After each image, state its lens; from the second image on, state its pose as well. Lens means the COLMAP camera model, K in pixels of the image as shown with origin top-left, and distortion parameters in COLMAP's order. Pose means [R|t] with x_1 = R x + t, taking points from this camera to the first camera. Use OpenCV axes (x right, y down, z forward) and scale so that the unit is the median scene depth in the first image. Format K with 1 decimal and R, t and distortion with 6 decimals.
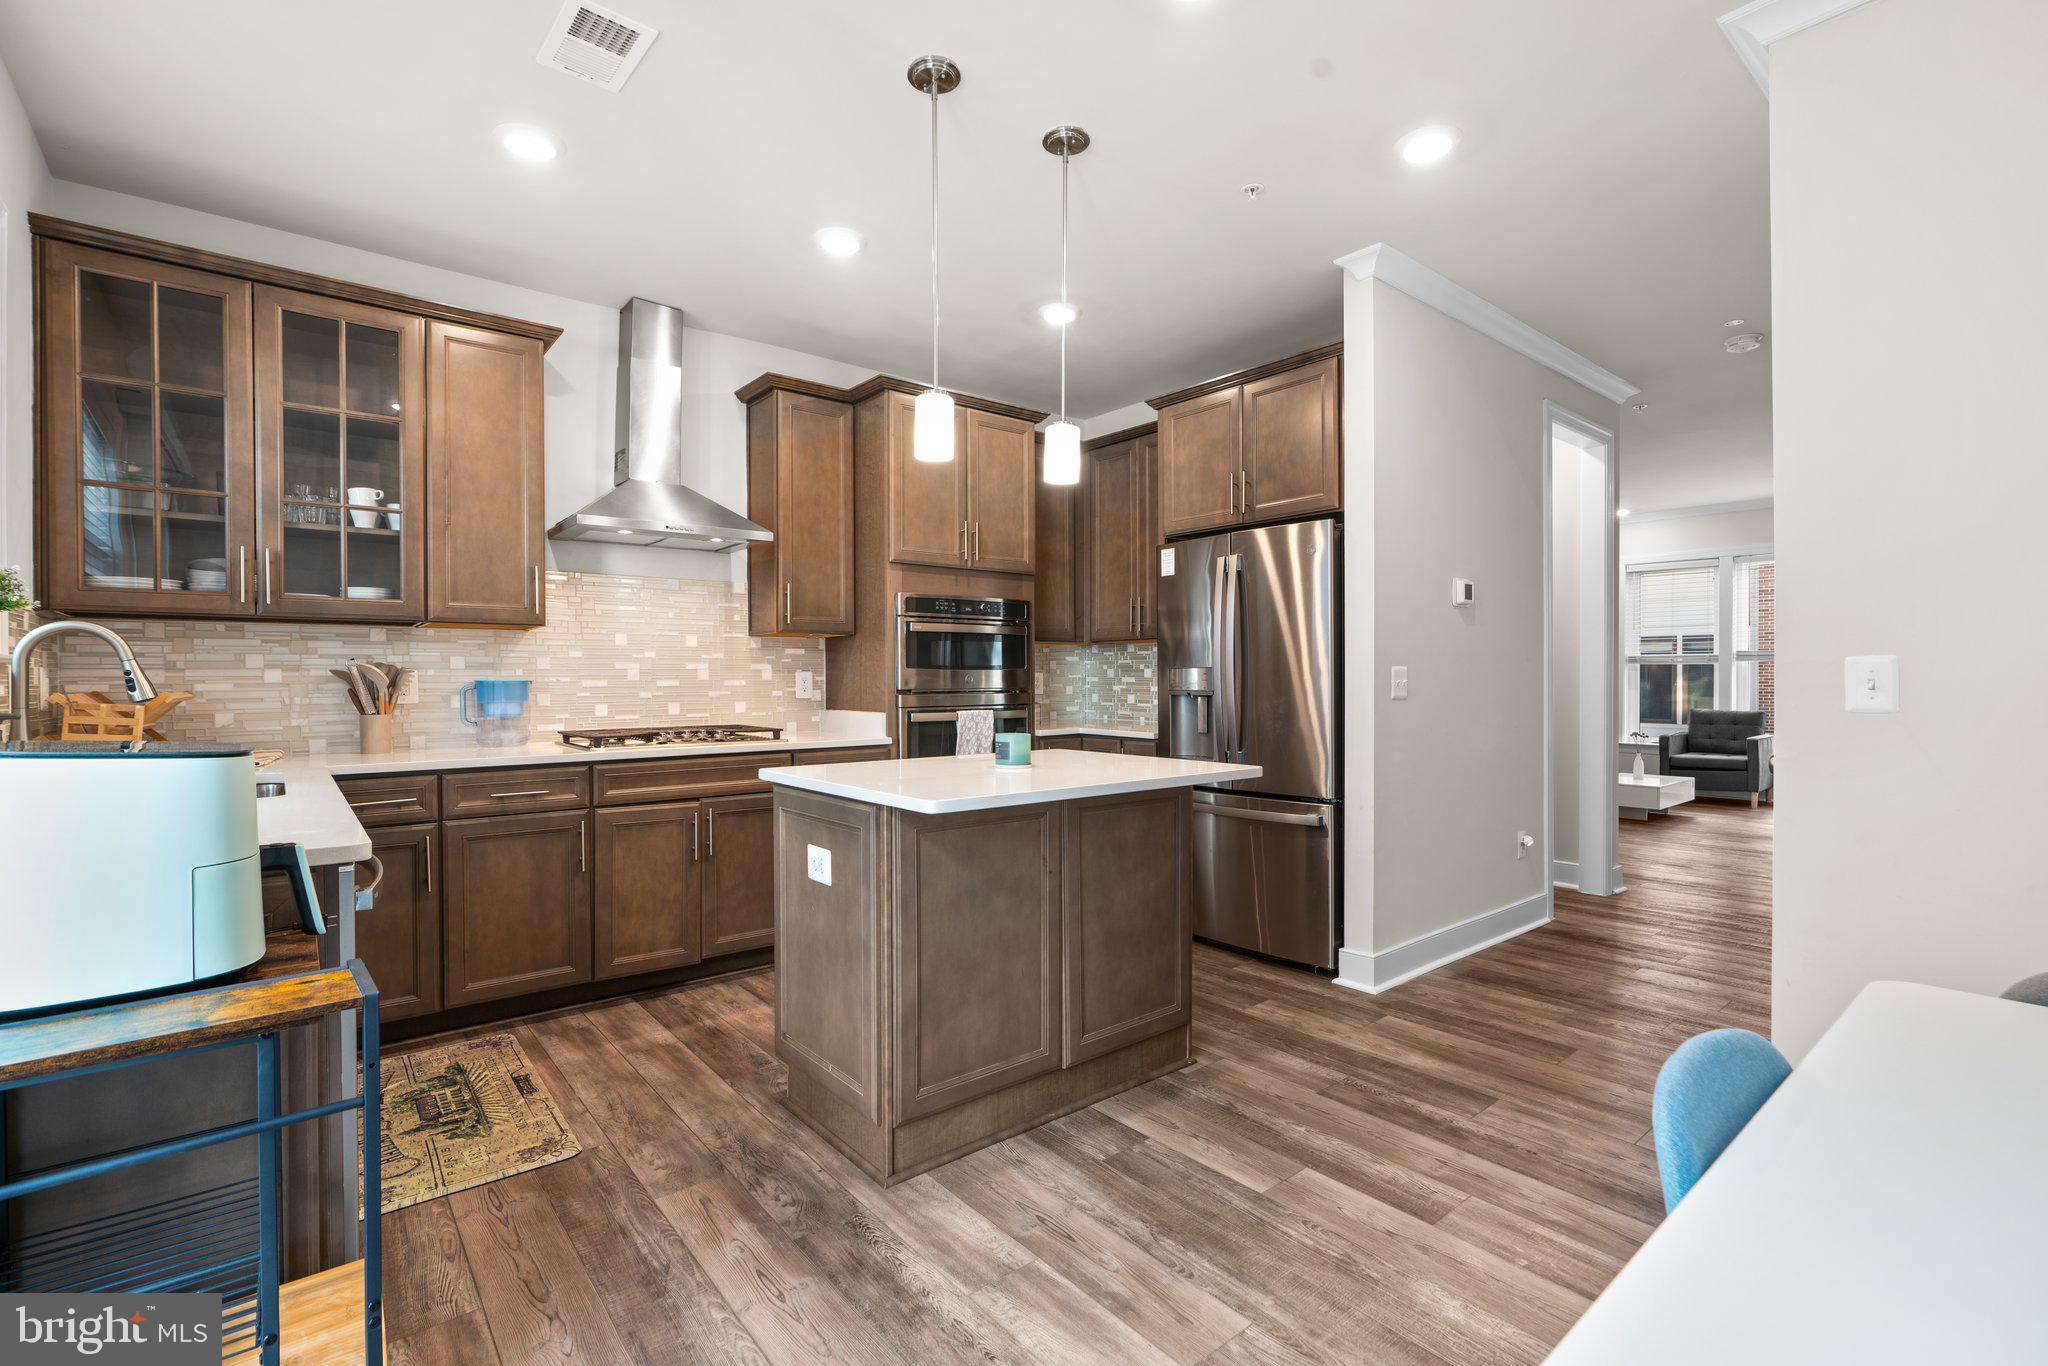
lens RADIAL K [[918.7, 0, 1024.0], [0, 918.7, 683.0], [0, 0, 1]] dist [0.000471, 0.000397]
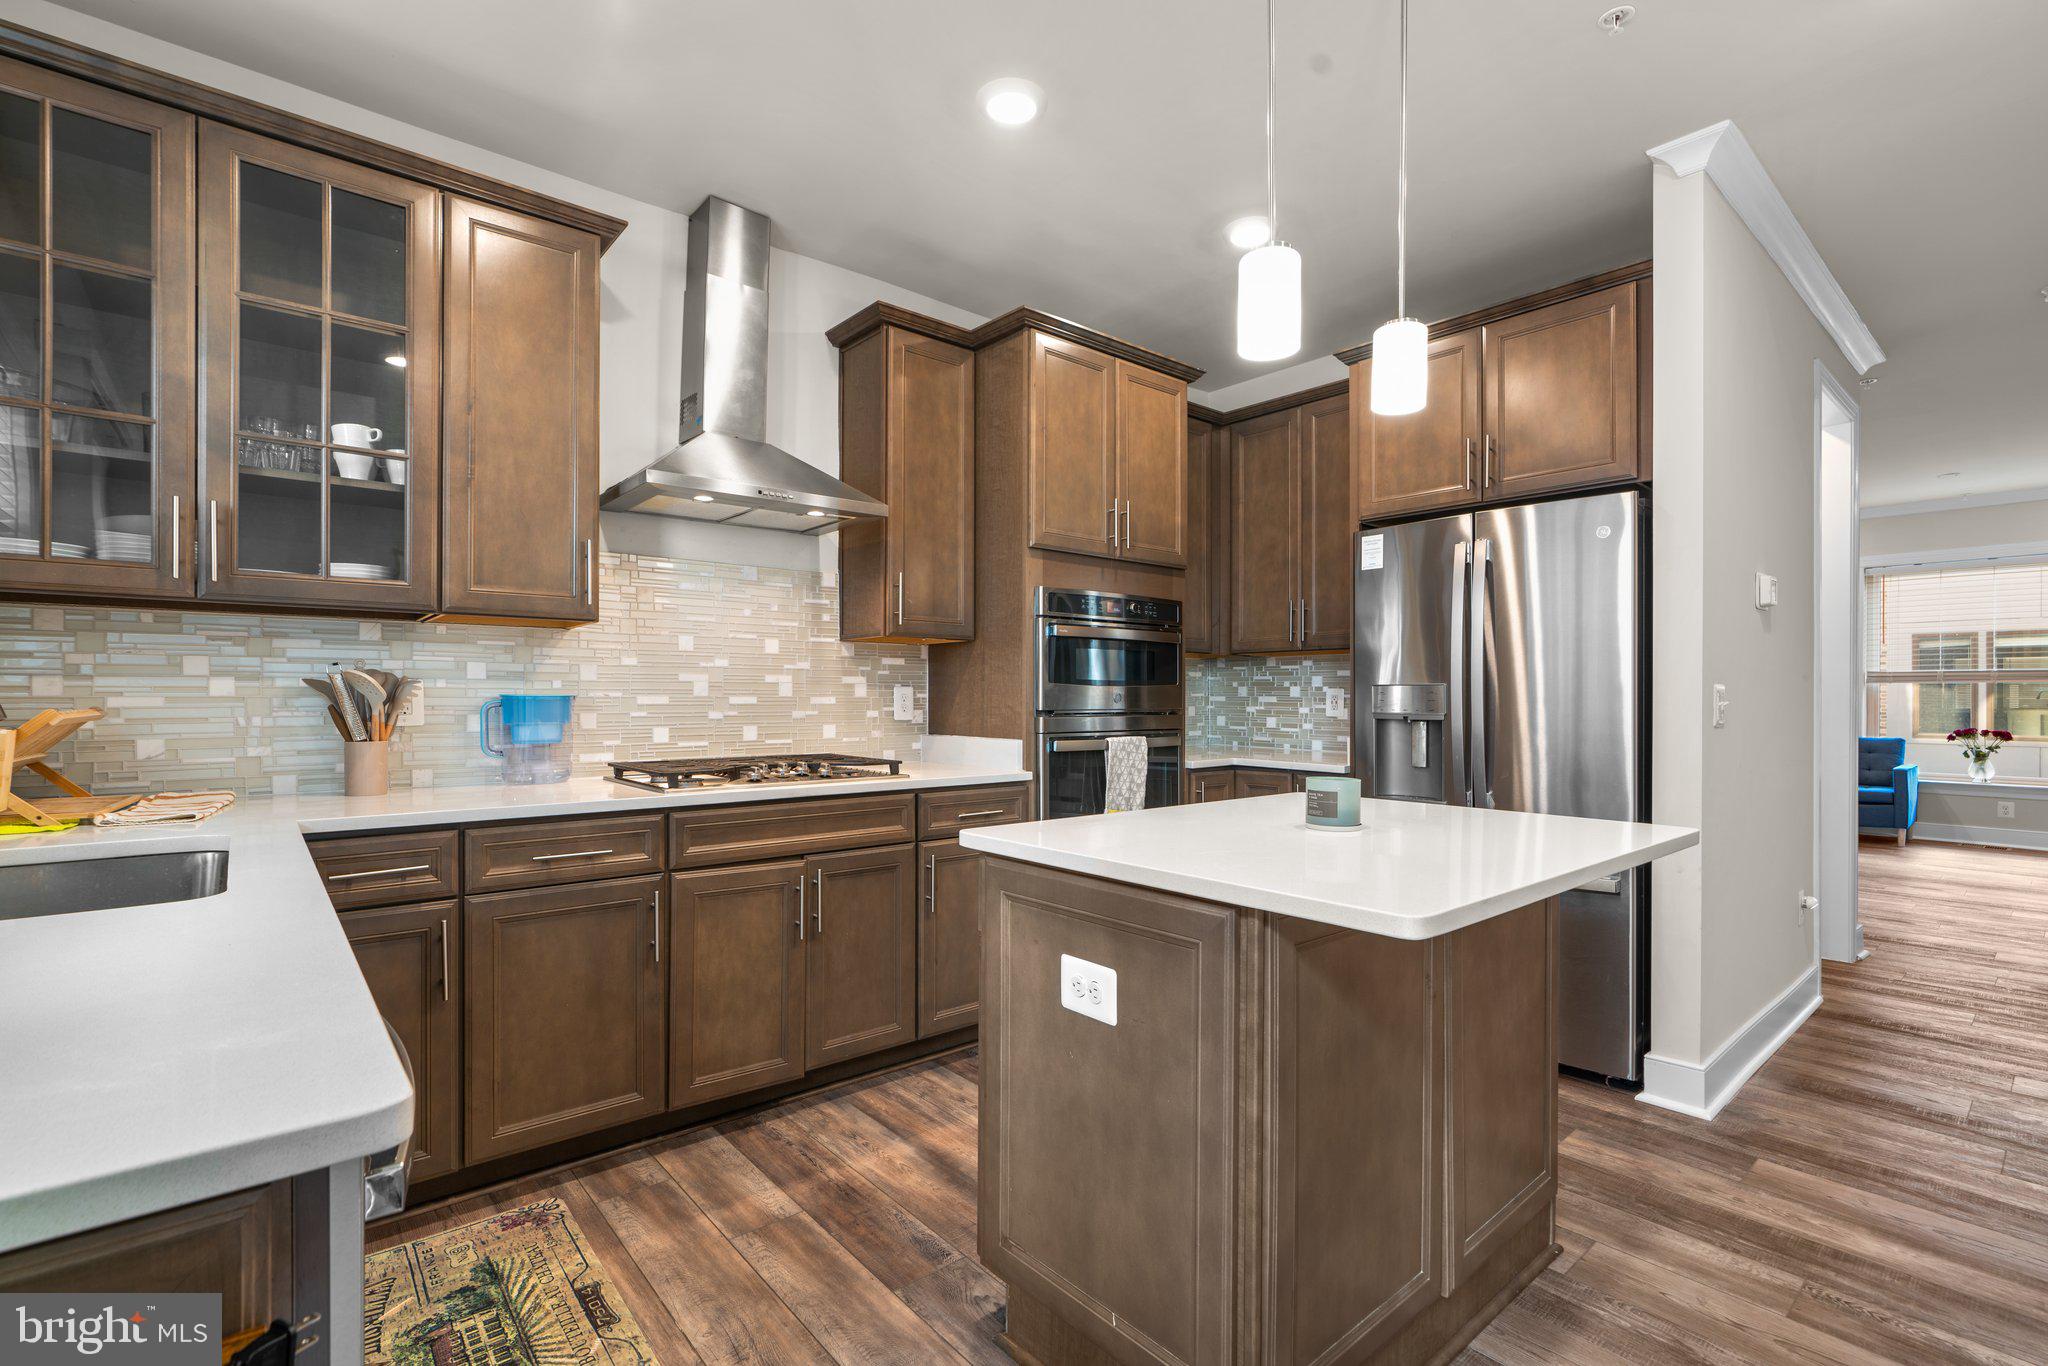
lens RADIAL K [[928.2, 0, 1030.0], [0, 928.2, 695.5], [0, 0, 1]] dist [-0.000835, 0.000446]
pose [[0.999767, 0.006516, 0.020566, -0.193647], [-0.006371, 0.999954, -0.007105, 0.000295], [-0.020611, 0.006972, 0.999763, 0.252542]]
